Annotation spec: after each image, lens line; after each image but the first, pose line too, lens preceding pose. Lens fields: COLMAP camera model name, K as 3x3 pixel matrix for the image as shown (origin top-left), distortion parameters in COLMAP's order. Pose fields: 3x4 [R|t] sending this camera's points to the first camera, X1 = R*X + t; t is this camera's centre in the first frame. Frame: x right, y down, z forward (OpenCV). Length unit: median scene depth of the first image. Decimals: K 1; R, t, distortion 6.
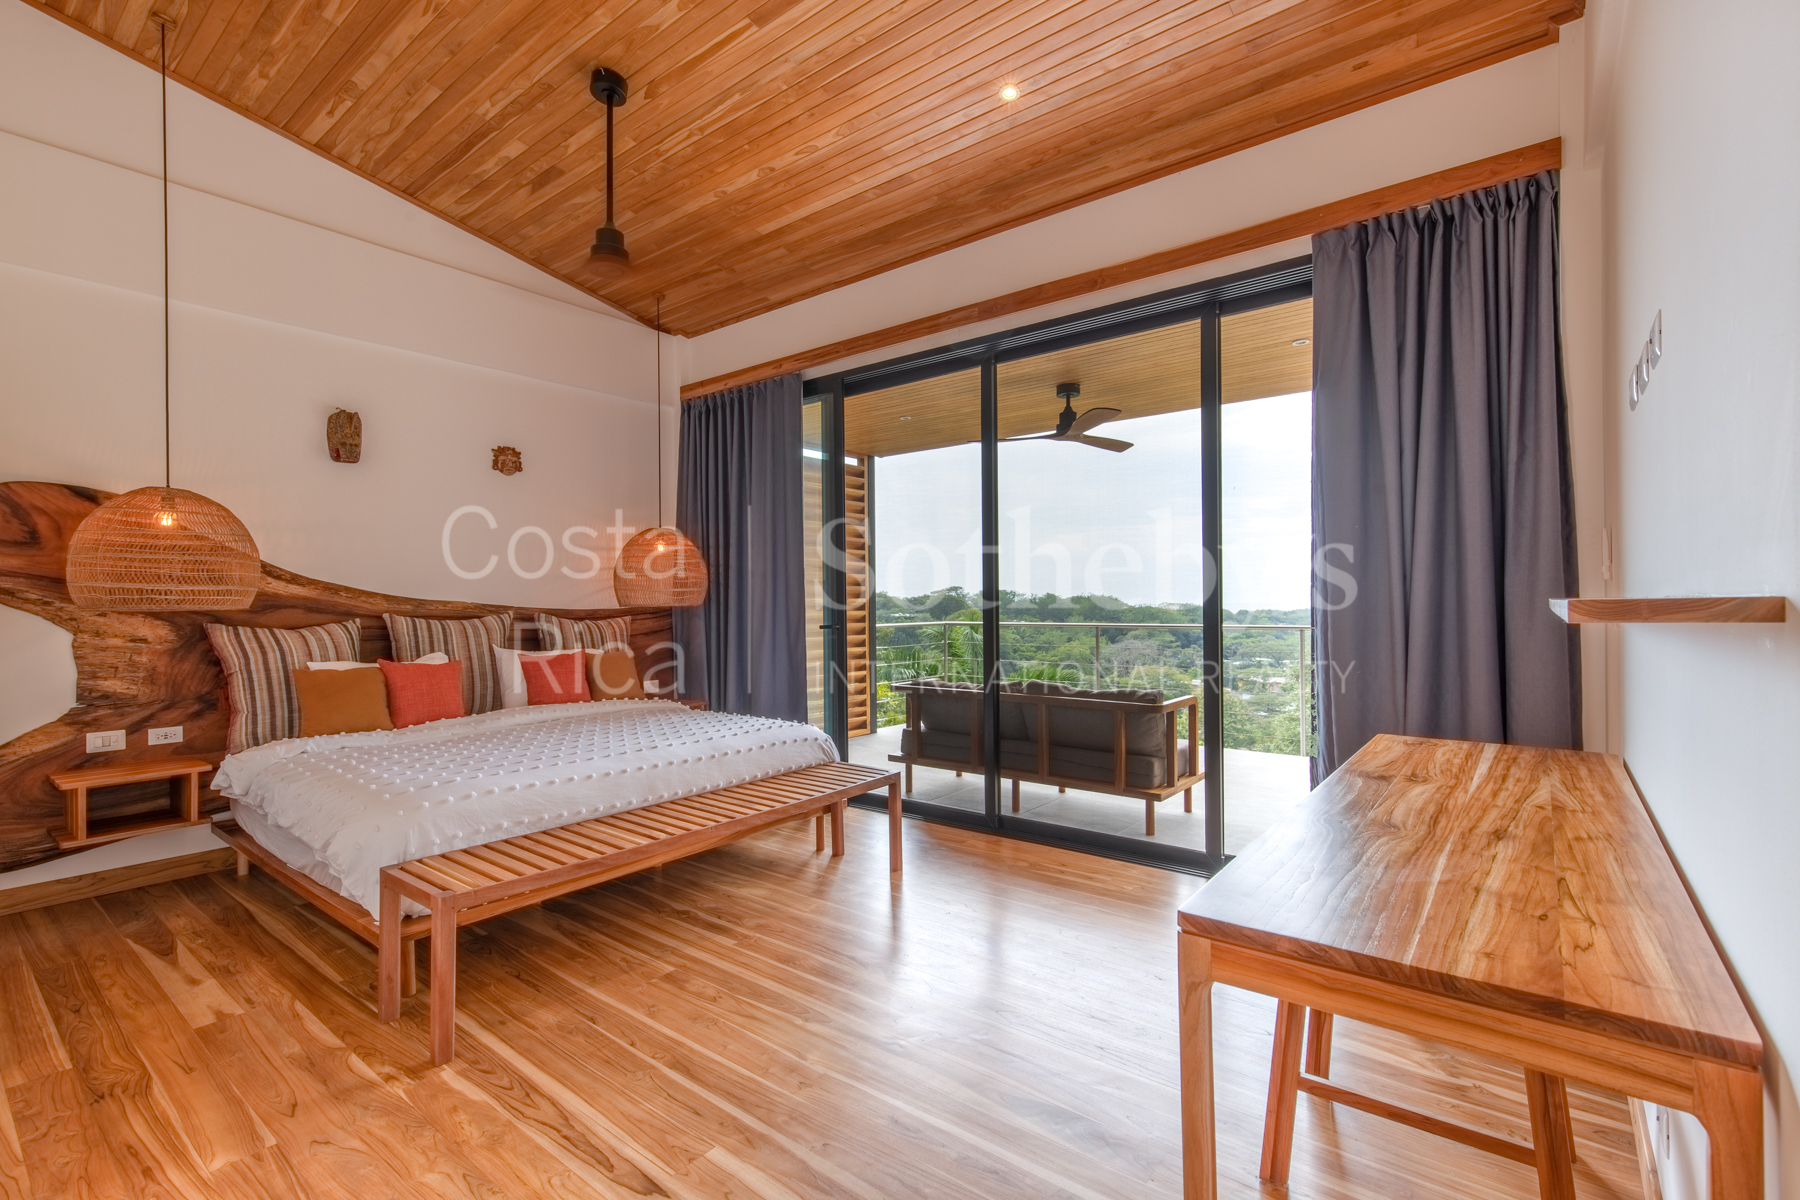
lens RADIAL K [[810.9, 0, 901.1], [0, 810.9, 601.0], [0, 0, 1]] dist [0.000187, -0.000244]
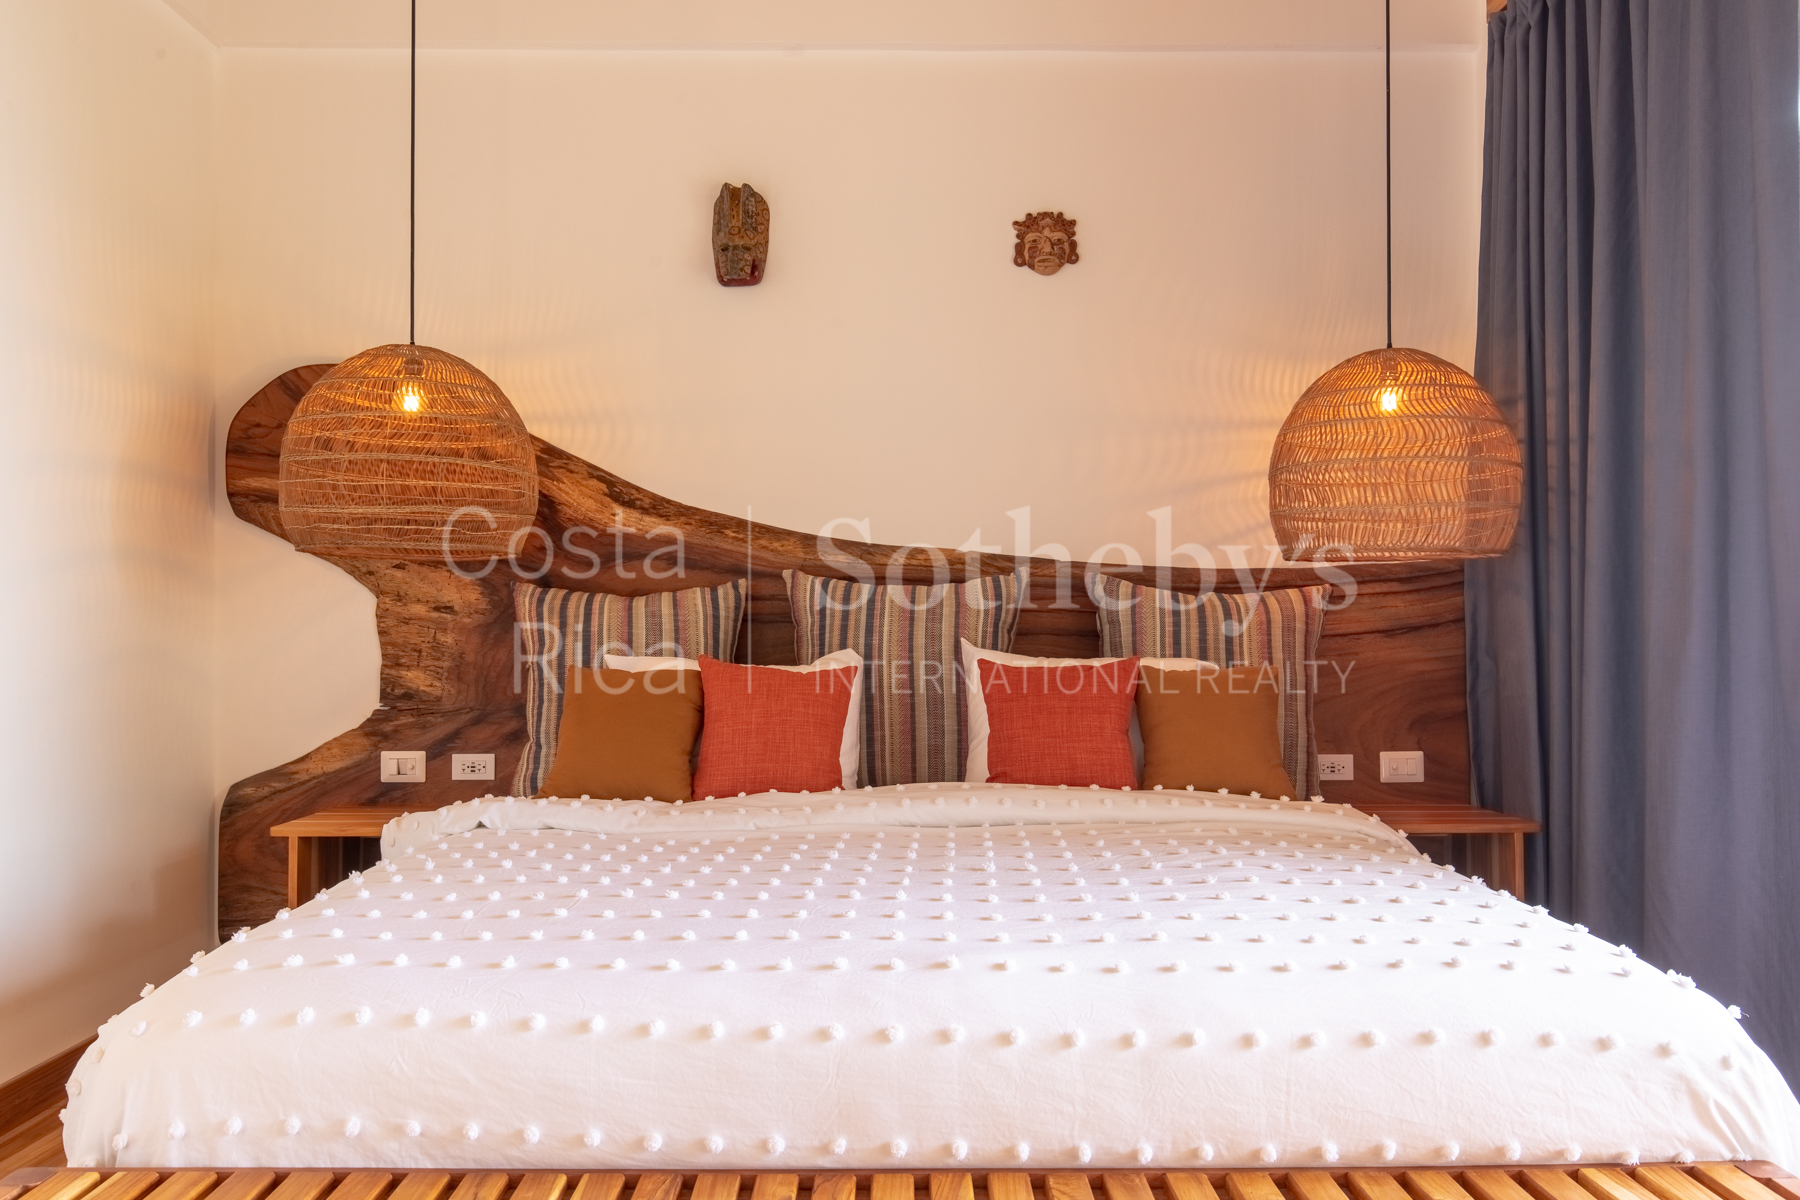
lens RADIAL K [[1334.3, 0, 898.7], [0, 1334.3, 606.7], [0, 0, 1]] dist [-0.030872, -0.000576]
pose [[0.635379, 0.004605, -0.772186, 0.060496], [-0.003954, 0.999989, 0.002710, 0.042813], [0.772190, 0.001331, 0.635390, 0.619765]]
